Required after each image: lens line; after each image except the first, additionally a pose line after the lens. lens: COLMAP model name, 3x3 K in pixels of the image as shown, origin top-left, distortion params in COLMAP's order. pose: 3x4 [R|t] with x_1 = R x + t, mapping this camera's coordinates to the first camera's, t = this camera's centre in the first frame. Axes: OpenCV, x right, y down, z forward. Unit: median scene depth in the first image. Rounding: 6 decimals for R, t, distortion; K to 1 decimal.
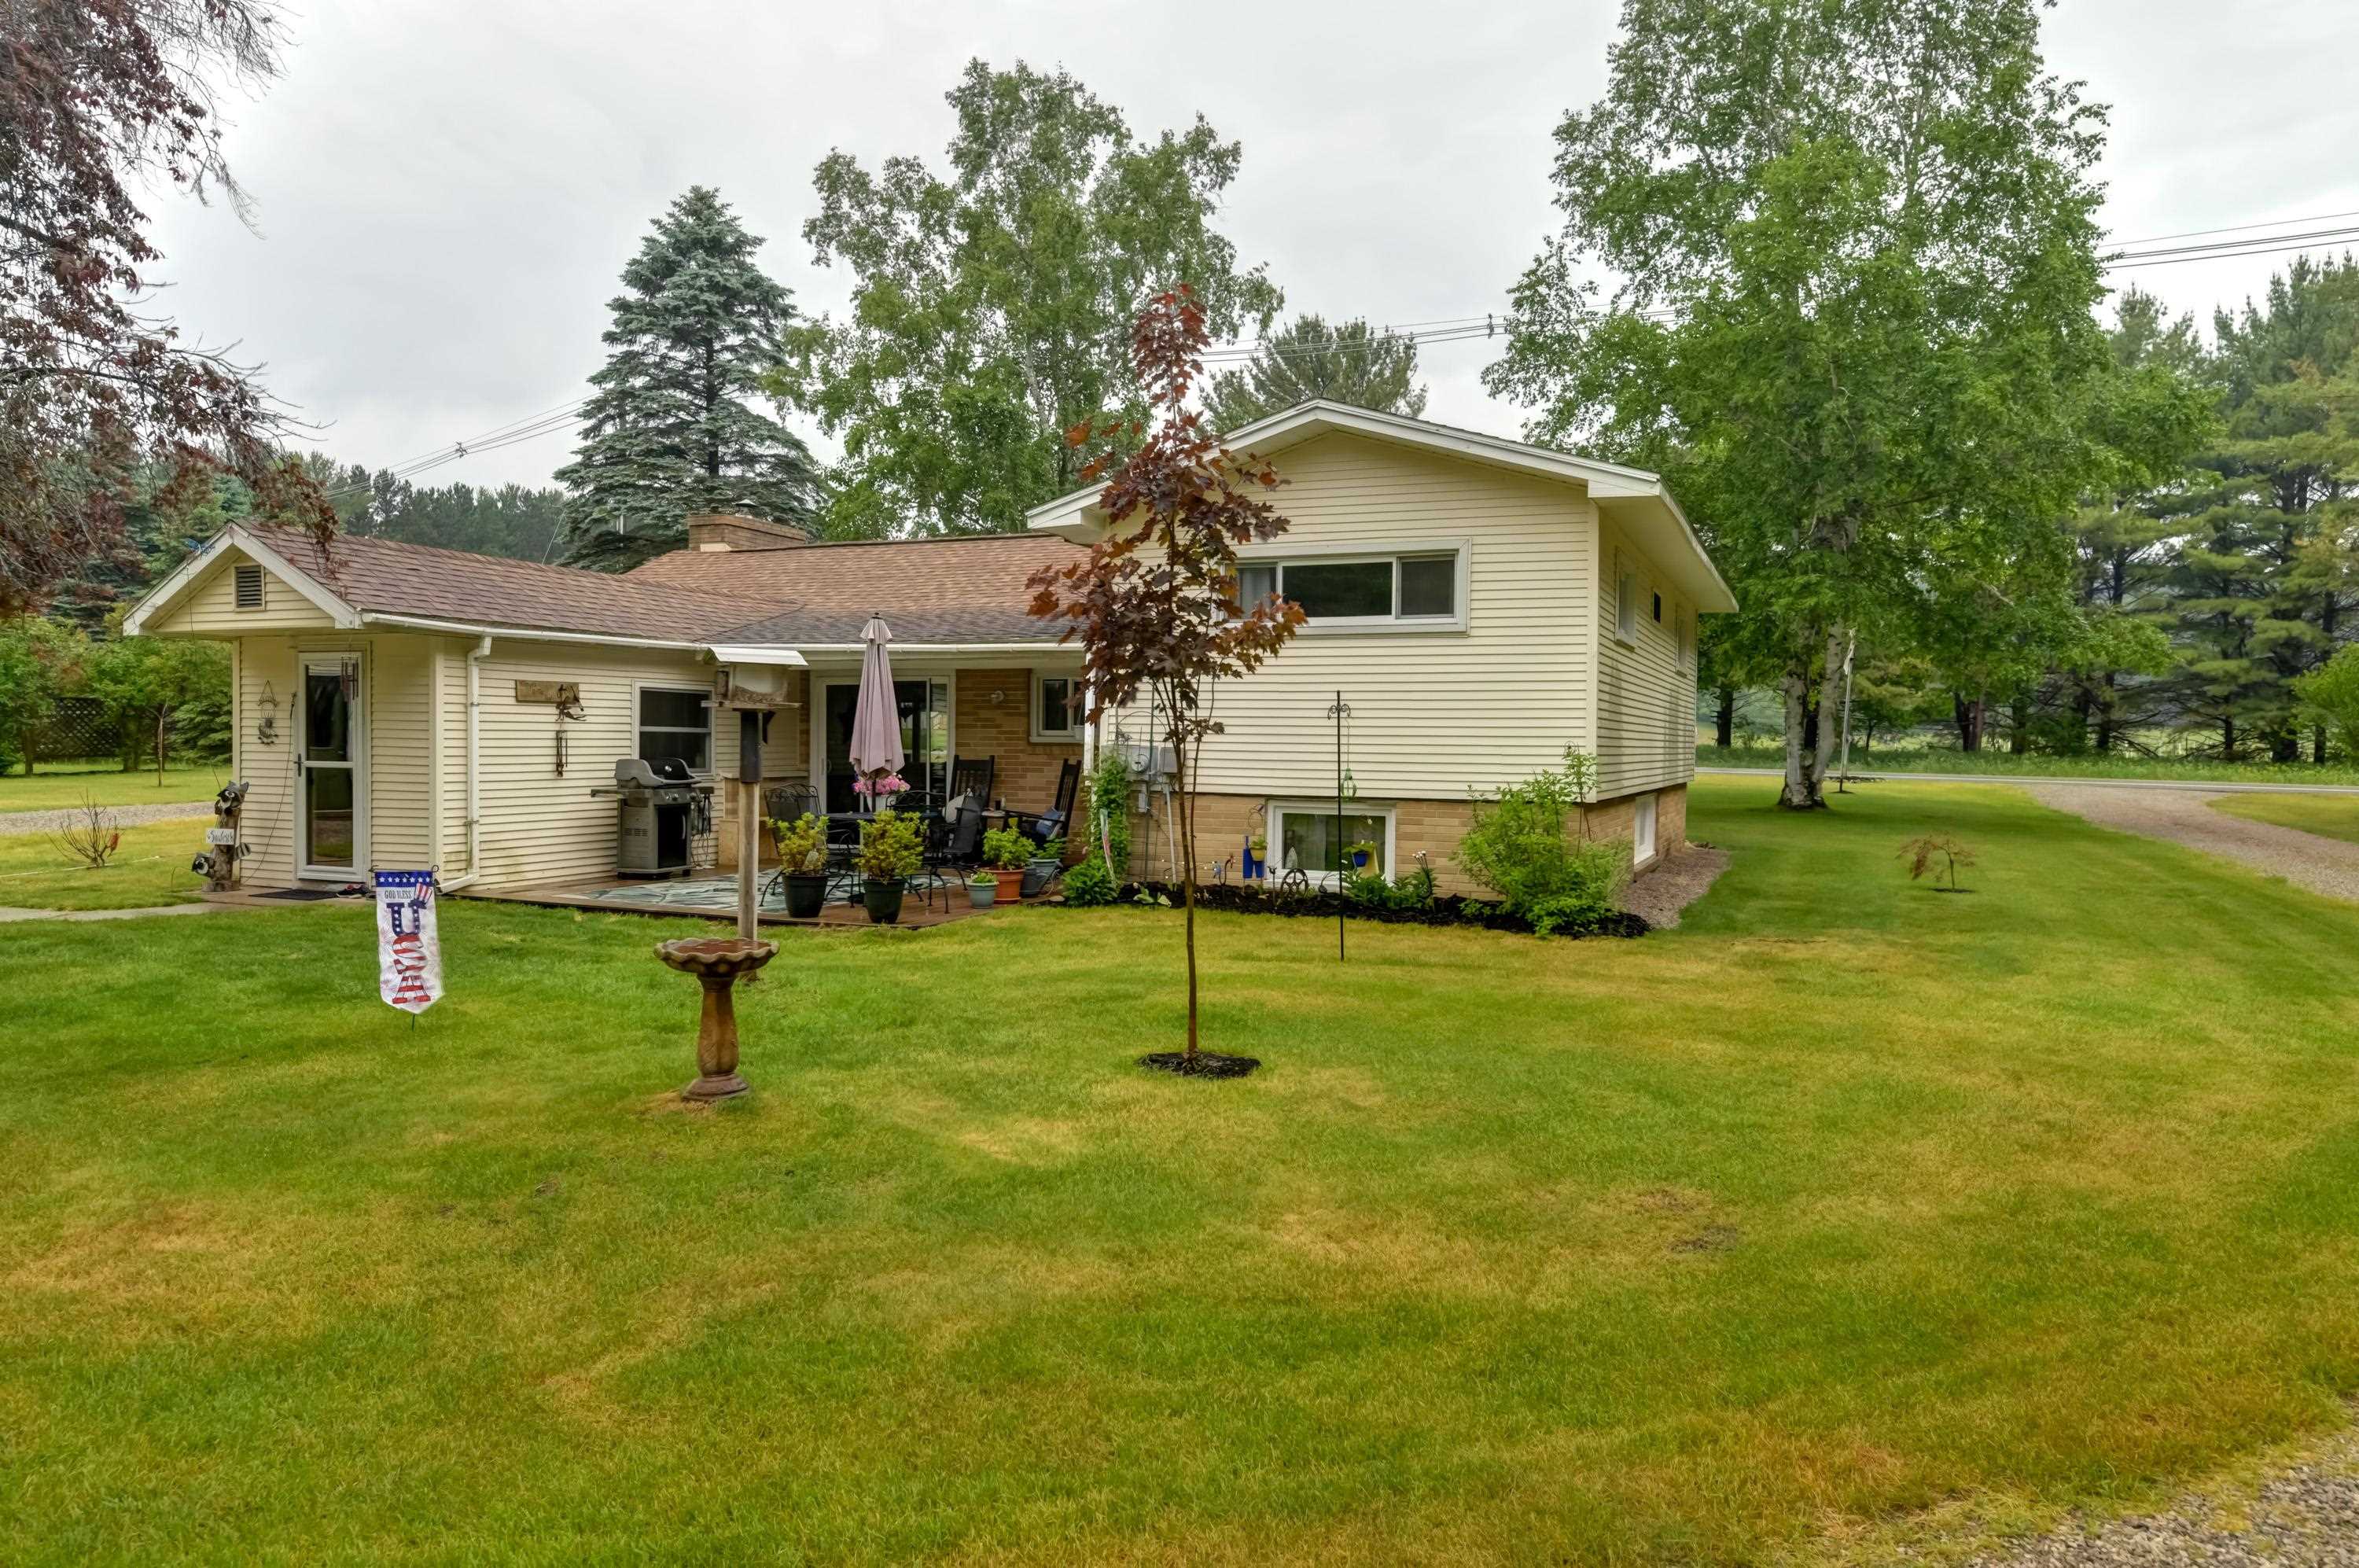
lens RADIAL K [[1502.5, 0, 1179.5], [0, 1502.5, 784.0], [0, 0, 1]] dist [0.003517, 0.002717]
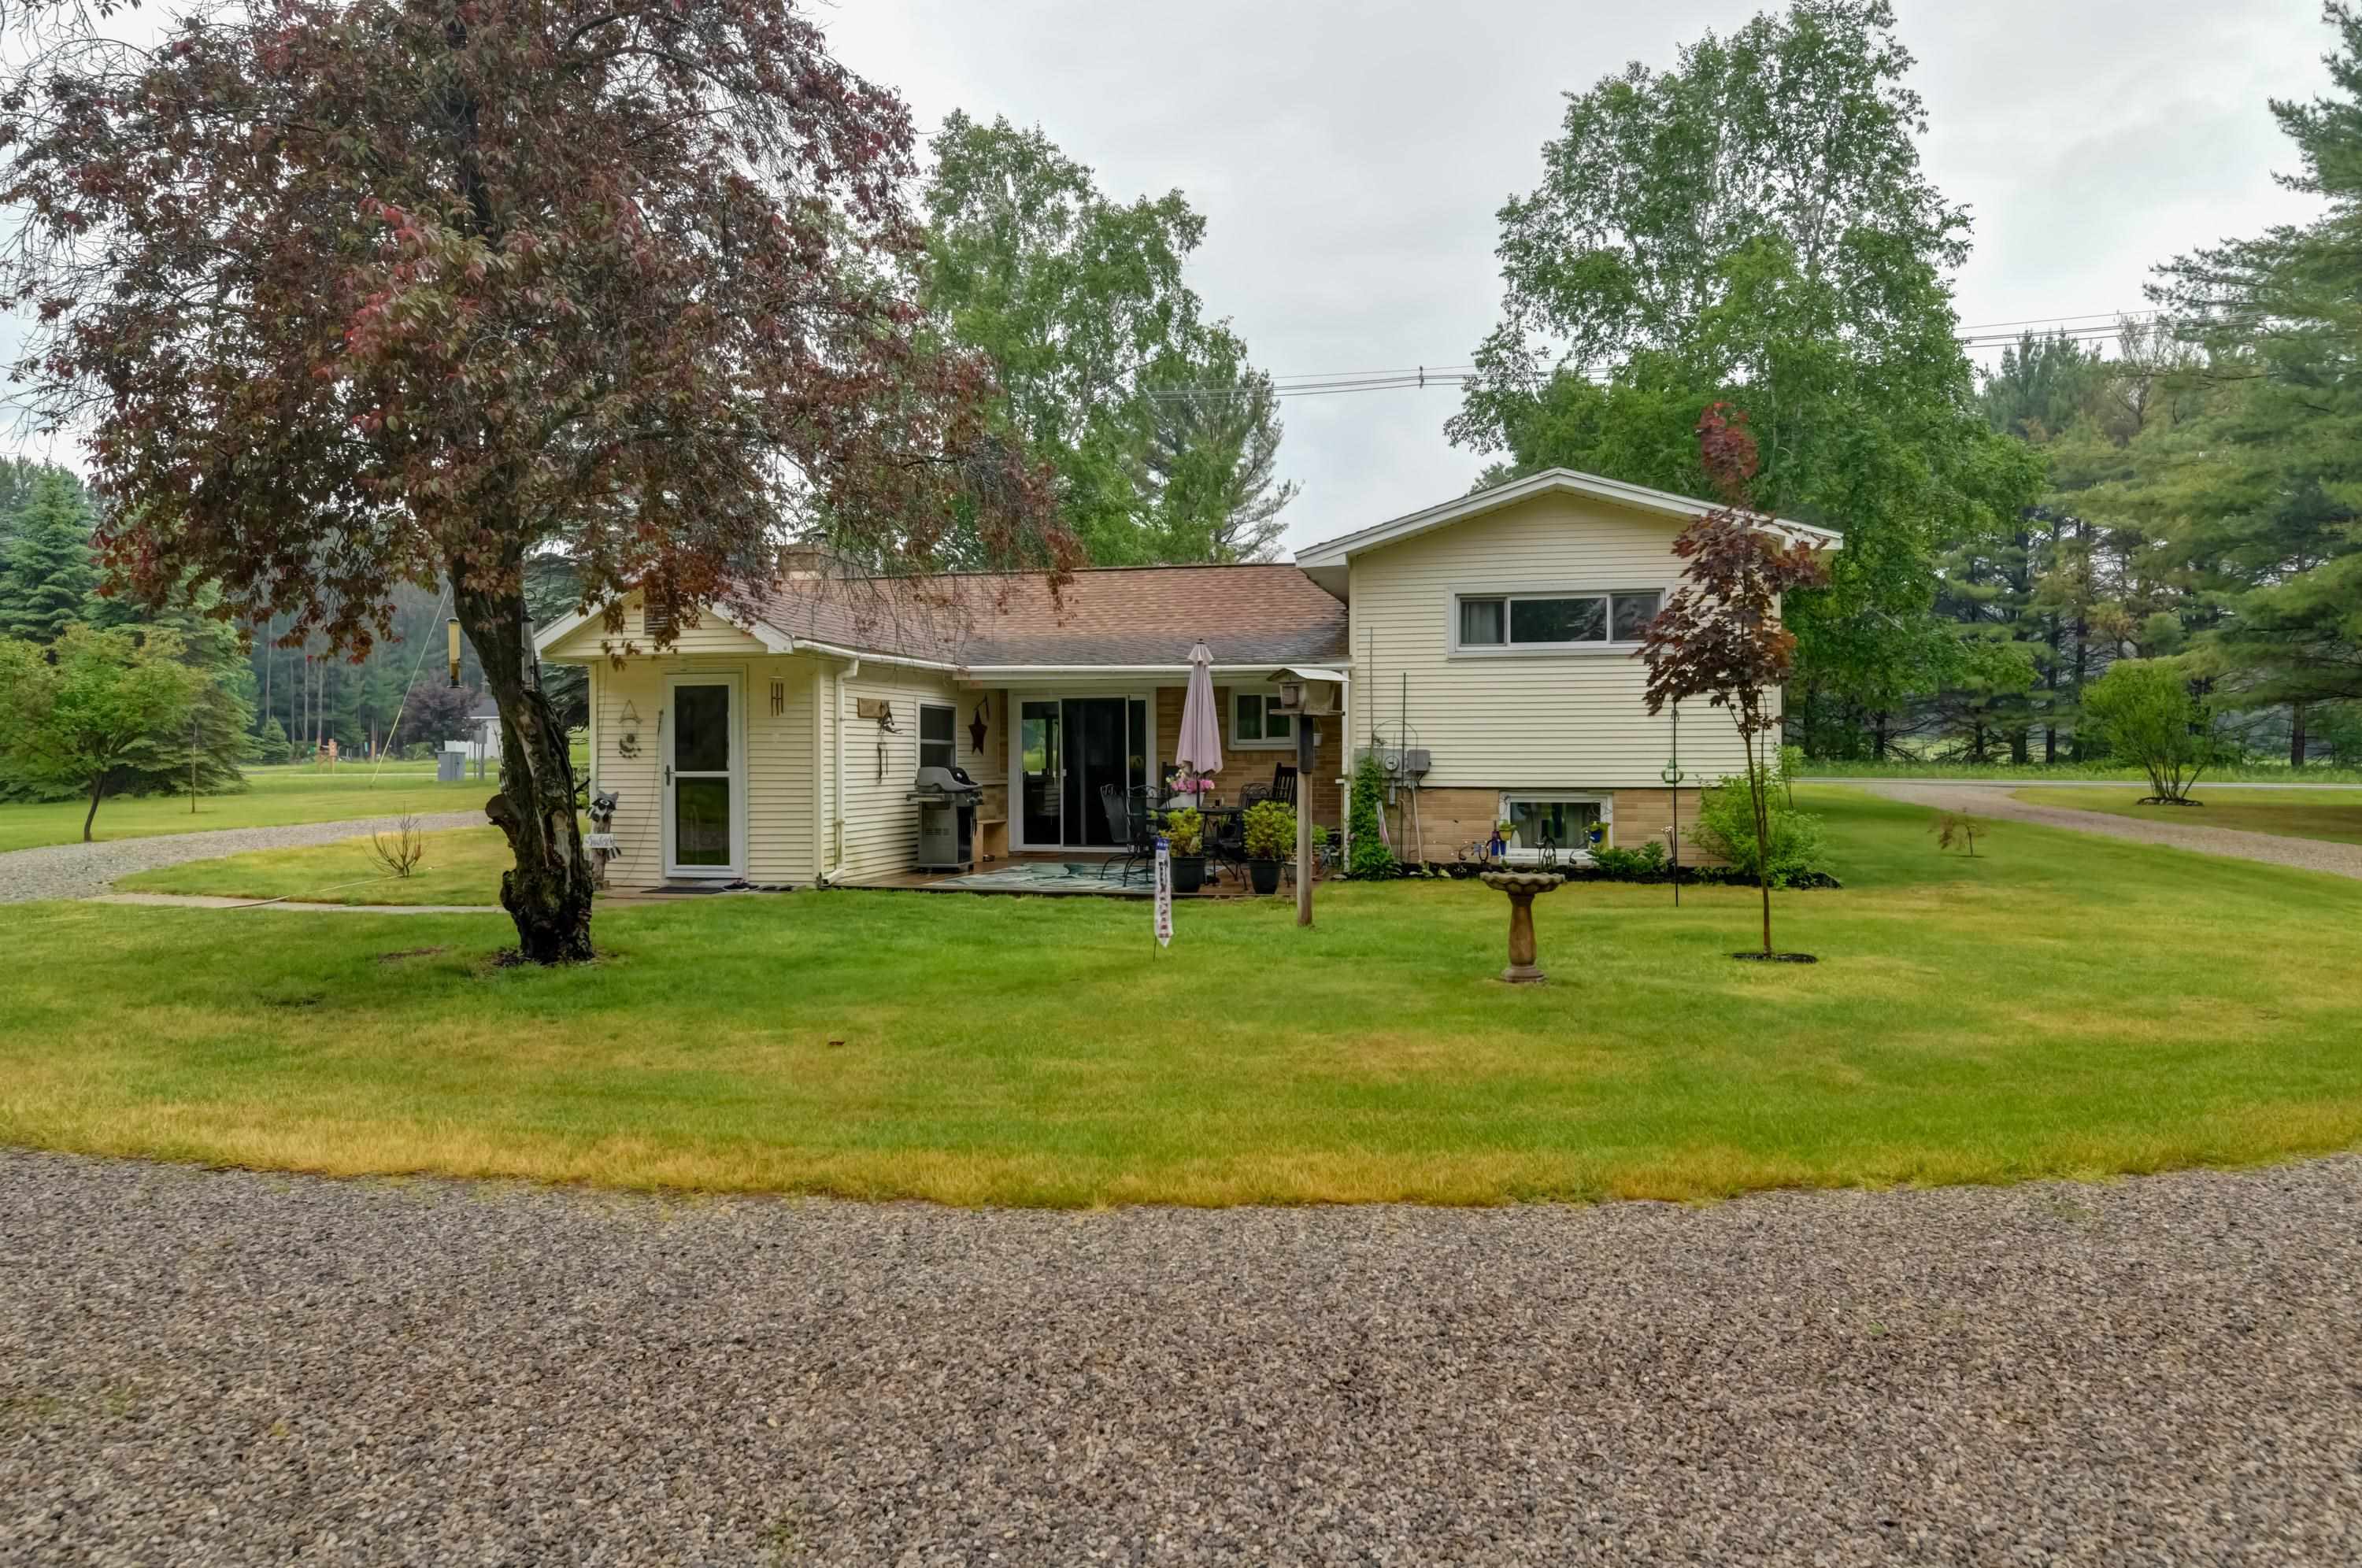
lens RADIAL K [[1547.9, 0, 1151.8], [0, 1547.9, 758.6], [0, 0, 1]] dist [0.000931, -0.001894]
pose [[0.985633, -0.013287, 0.168379, -0.222569], [0.018530, 0.999390, -0.029607, 0.008133], [-0.167883, 0.032302, 0.985278, -0.099902]]
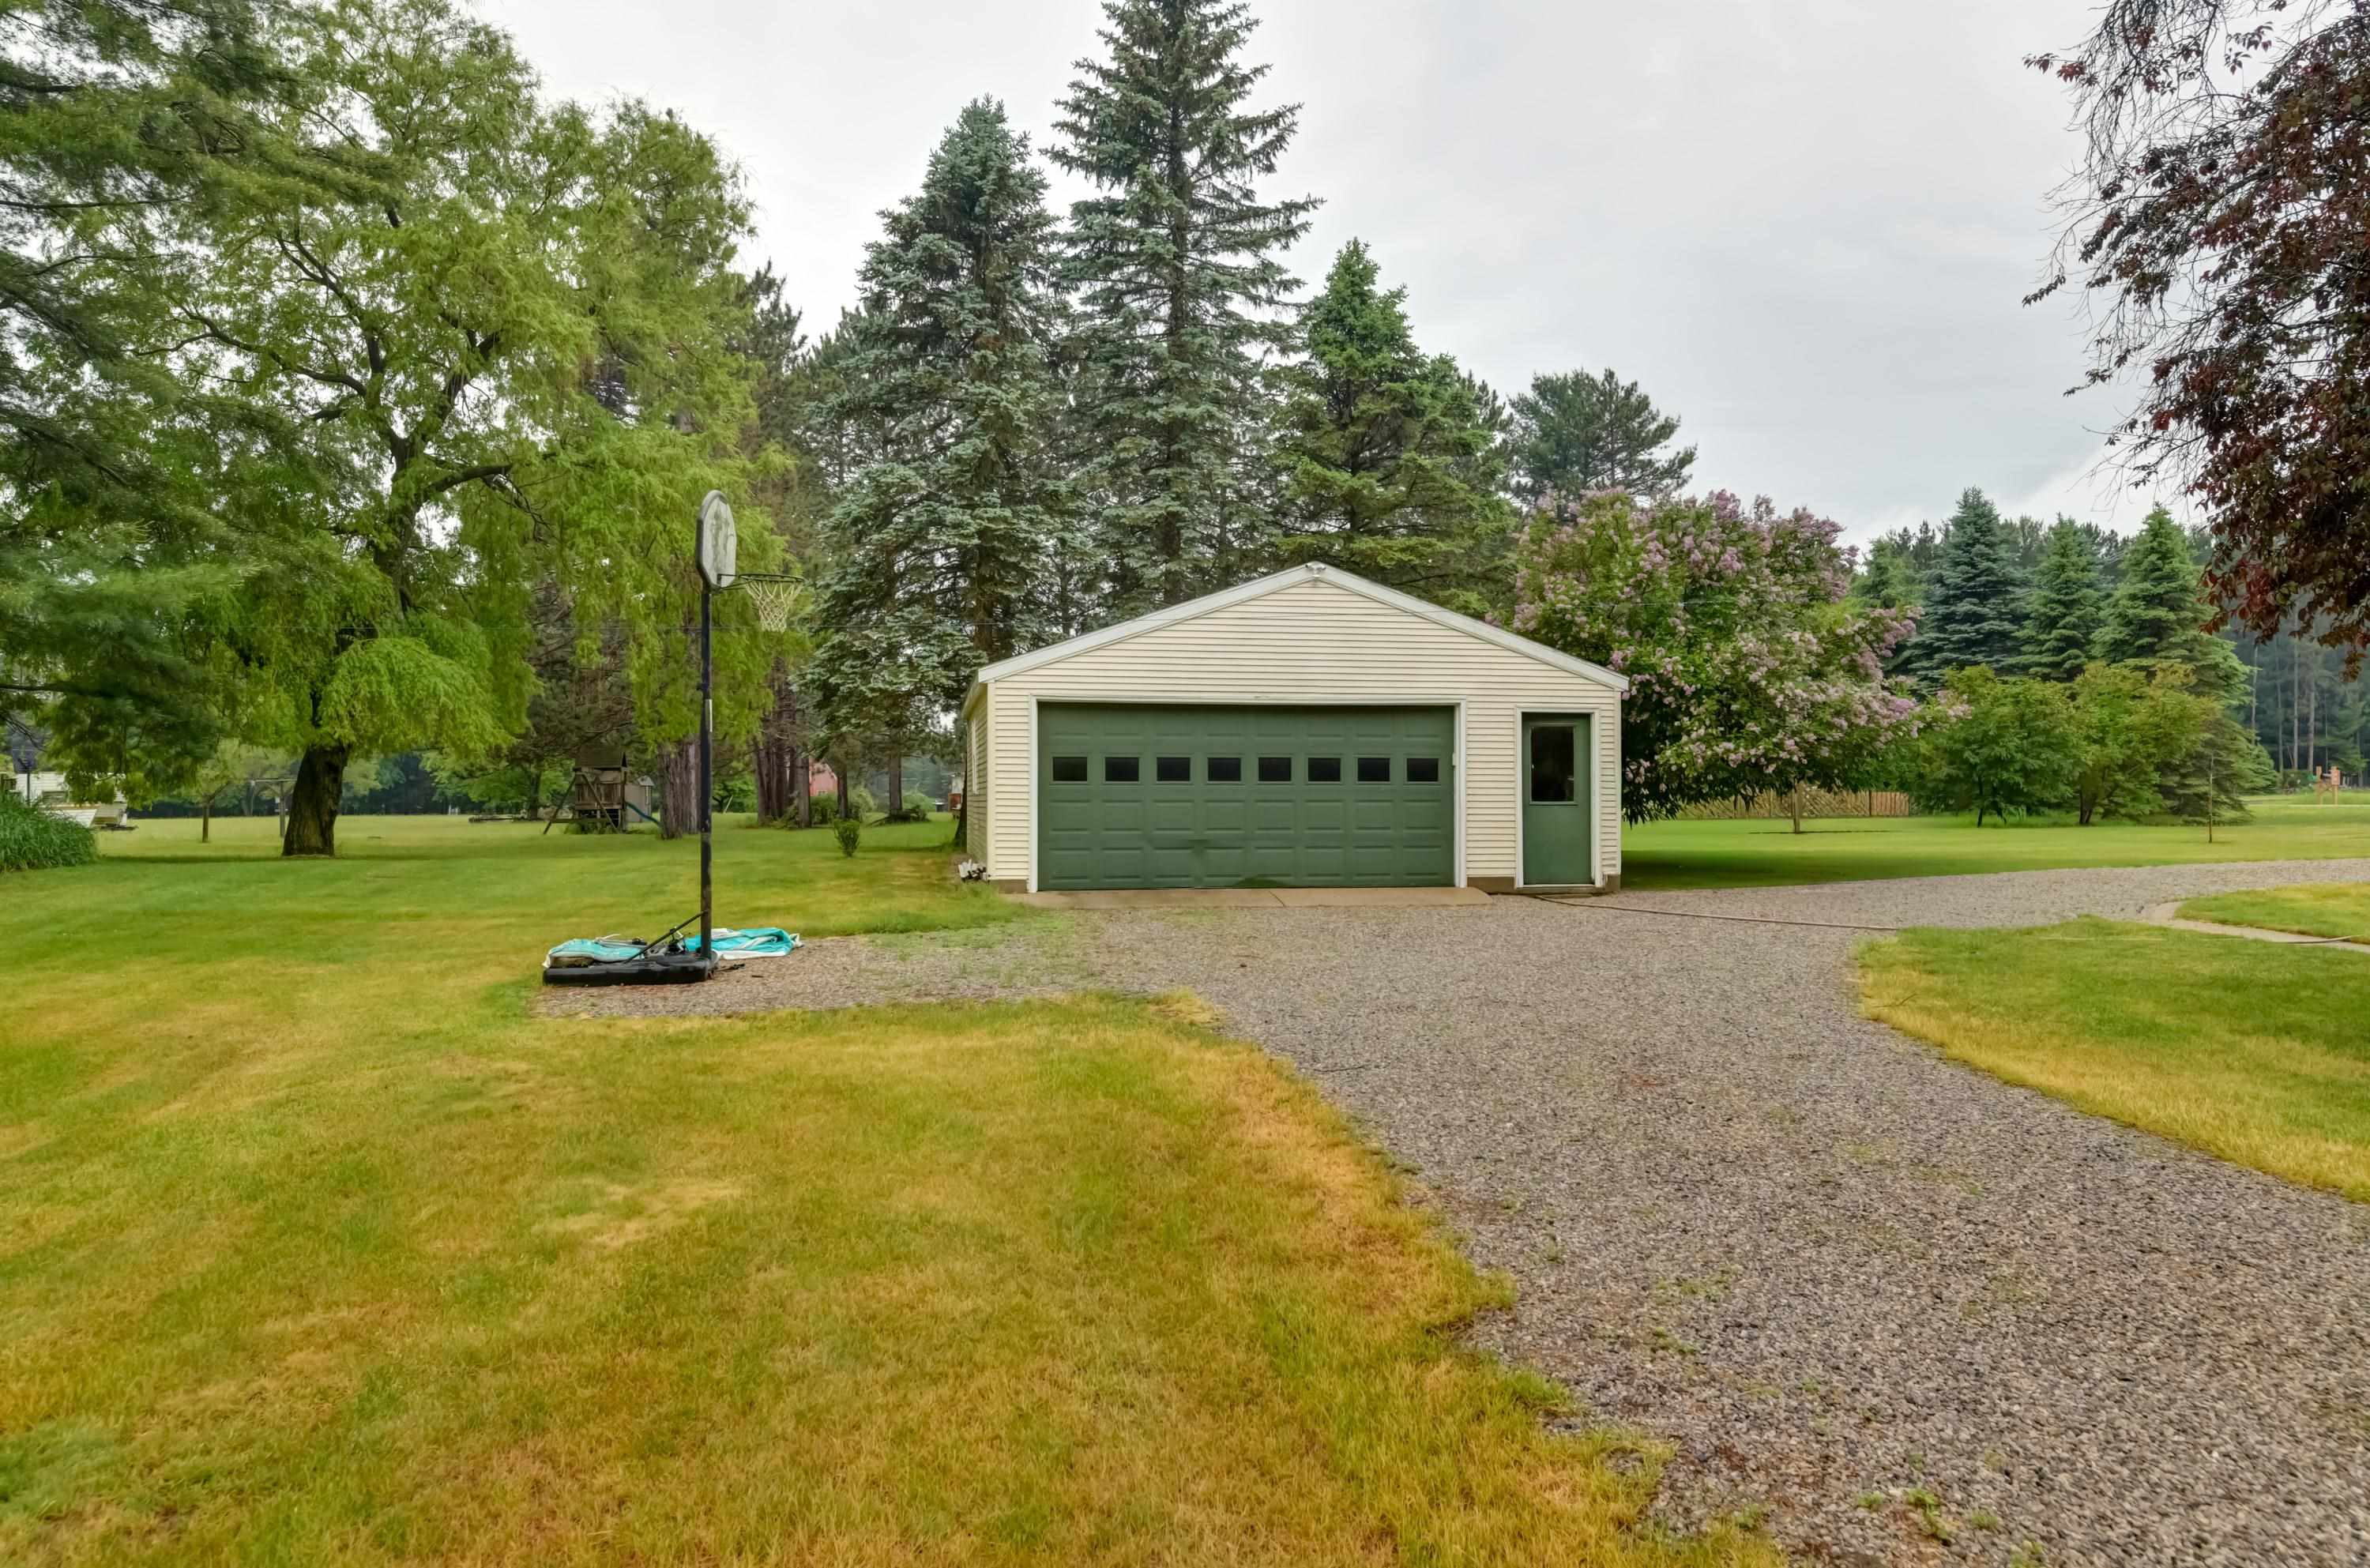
lens RADIAL K [[1452.7, 0, 1082.2], [0, 1452.7, 778.0], [0, 0, 1]] dist [0.000173, -0.000507]
pose [[0.526946, -0.018702, -0.849693, -0.294035], [-0.020679, 0.999180, -0.034817, 0.007924], [0.849647, 0.035918, 0.526127, -0.154393]]
